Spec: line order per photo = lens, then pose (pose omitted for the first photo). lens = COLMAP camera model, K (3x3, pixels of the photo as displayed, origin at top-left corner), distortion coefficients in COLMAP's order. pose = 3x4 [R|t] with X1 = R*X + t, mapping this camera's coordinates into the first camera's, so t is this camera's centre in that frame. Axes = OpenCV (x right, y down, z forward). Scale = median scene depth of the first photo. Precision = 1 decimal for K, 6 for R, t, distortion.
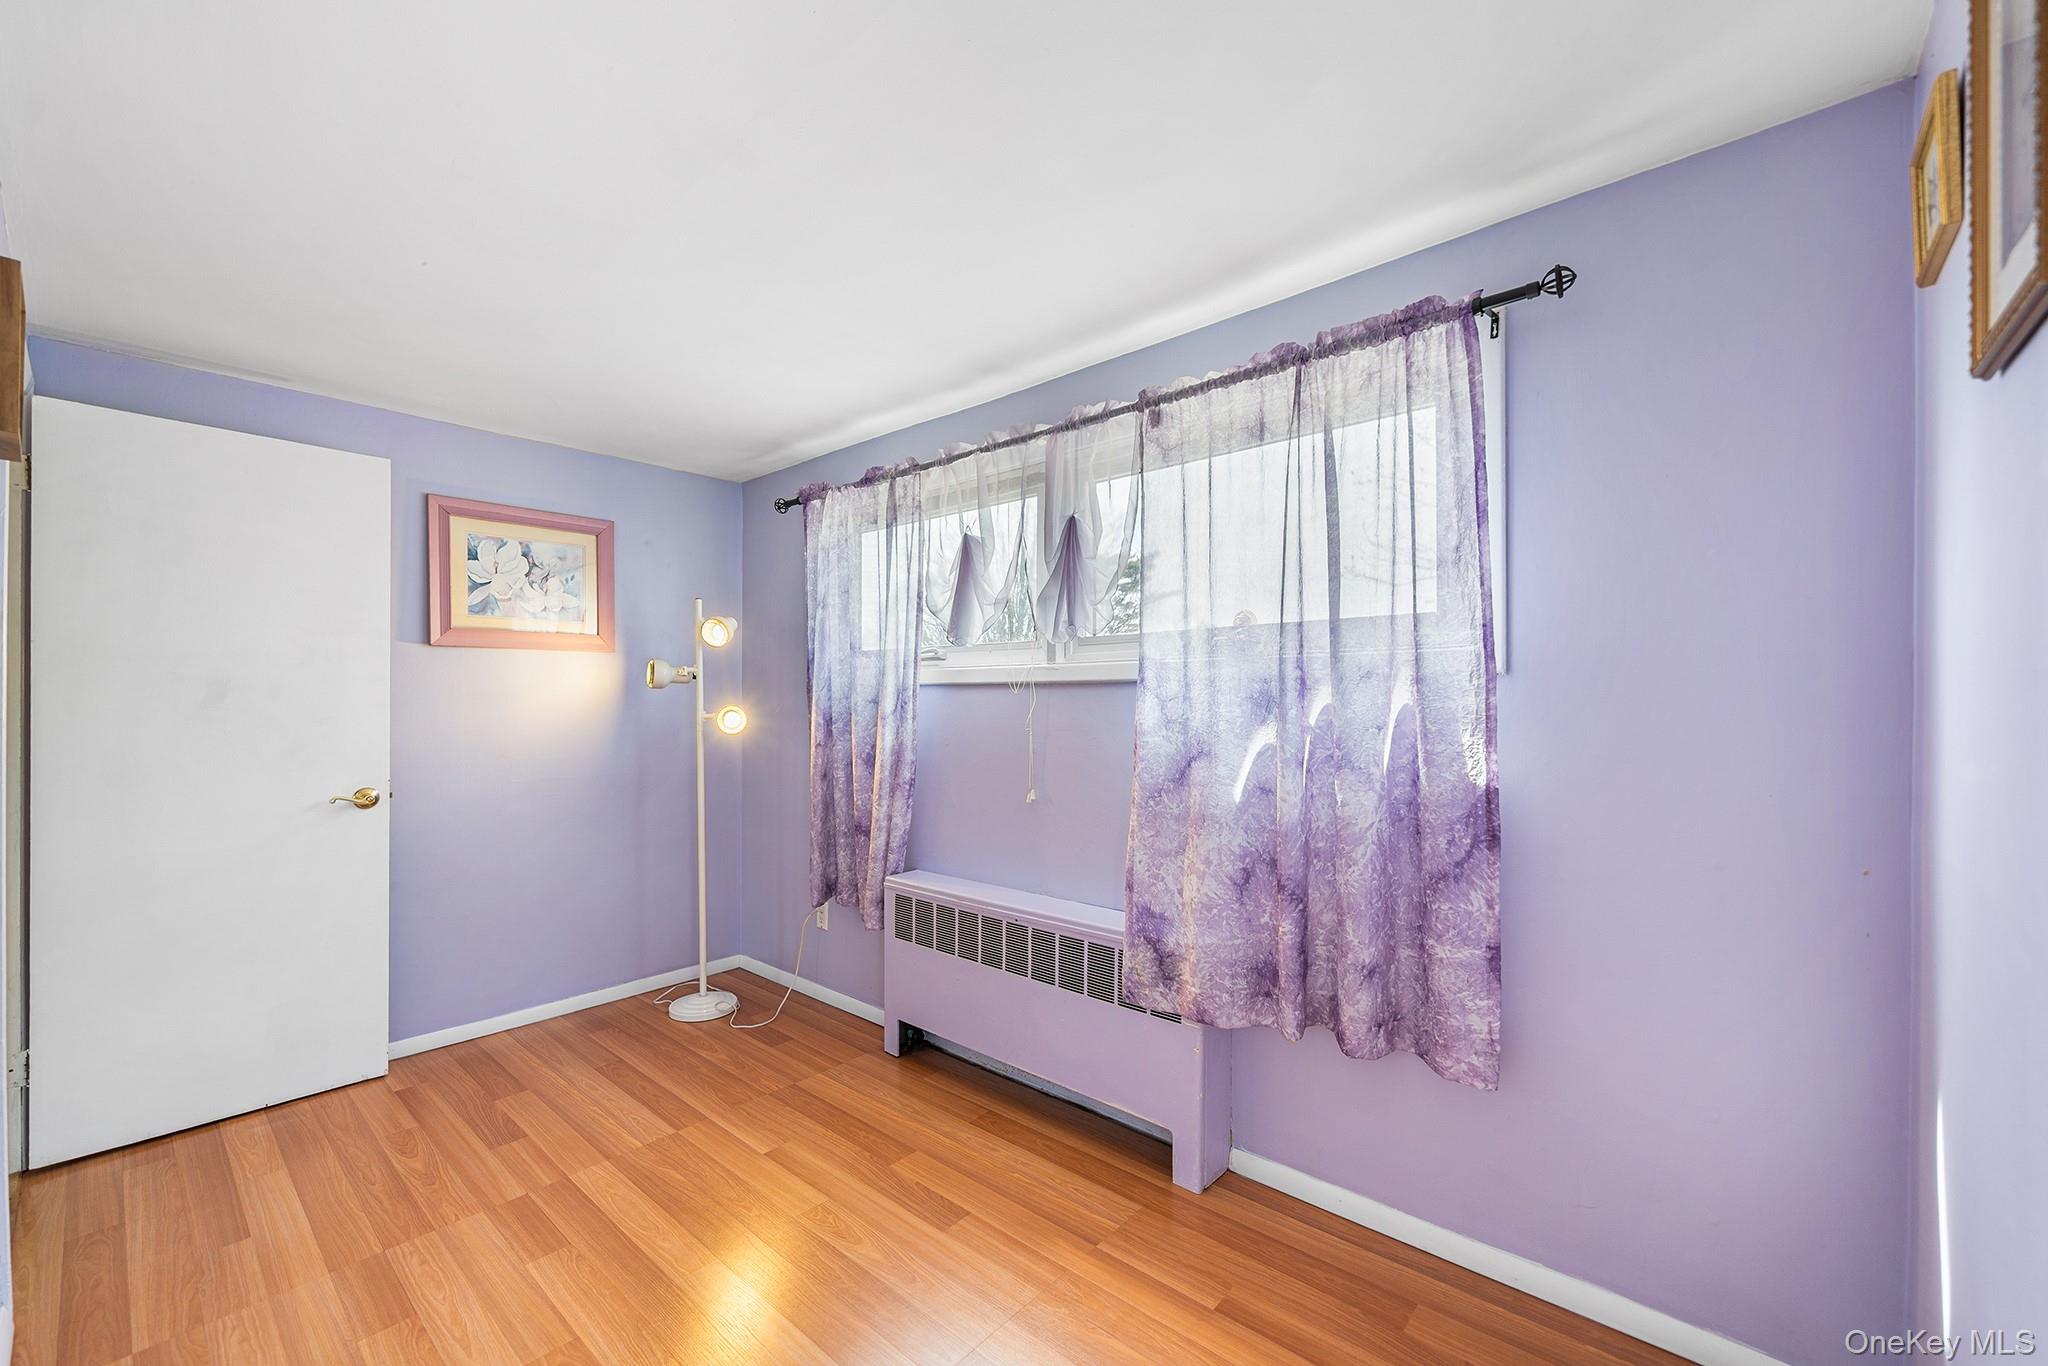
lens RADIAL K [[826.1, 0, 1011.1], [0, 826.1, 695.0], [0, 0, 1]] dist [-0.000739, 0.000150]
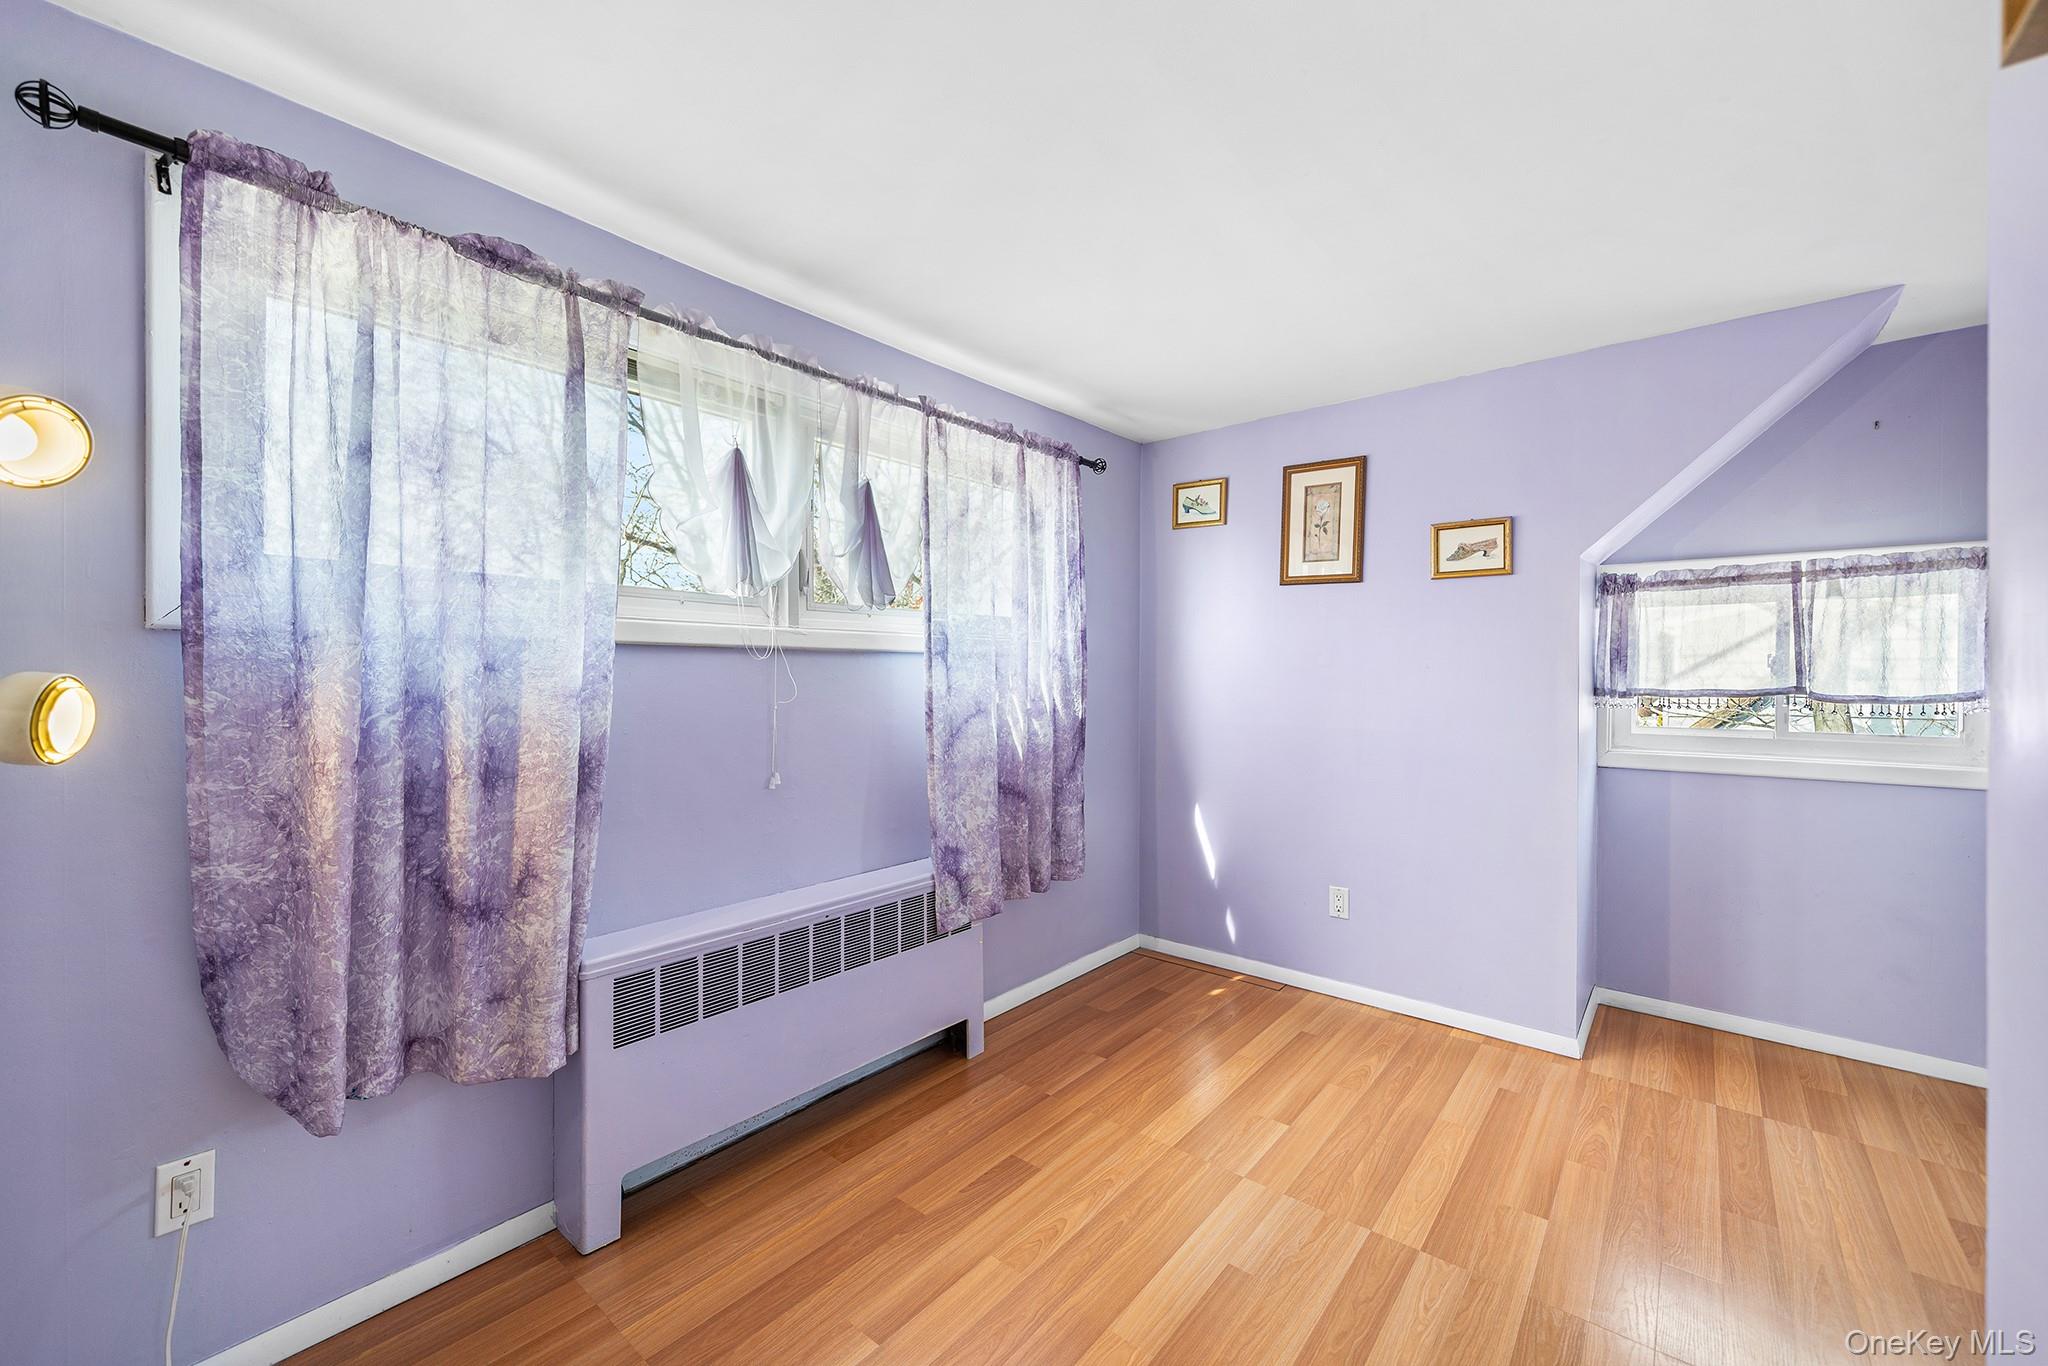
lens RADIAL K [[809.8, 0, 1009.2], [0, 809.8, 672.8], [0, 0, 1]] dist [0.000140, -0.000060]
pose [[-0.025424, 0.004009, 0.999669, -0.949814], [-0.007331, 0.999964, -0.004196, 0.014420], [-0.999650, -0.007435, -0.025394, 0.906135]]
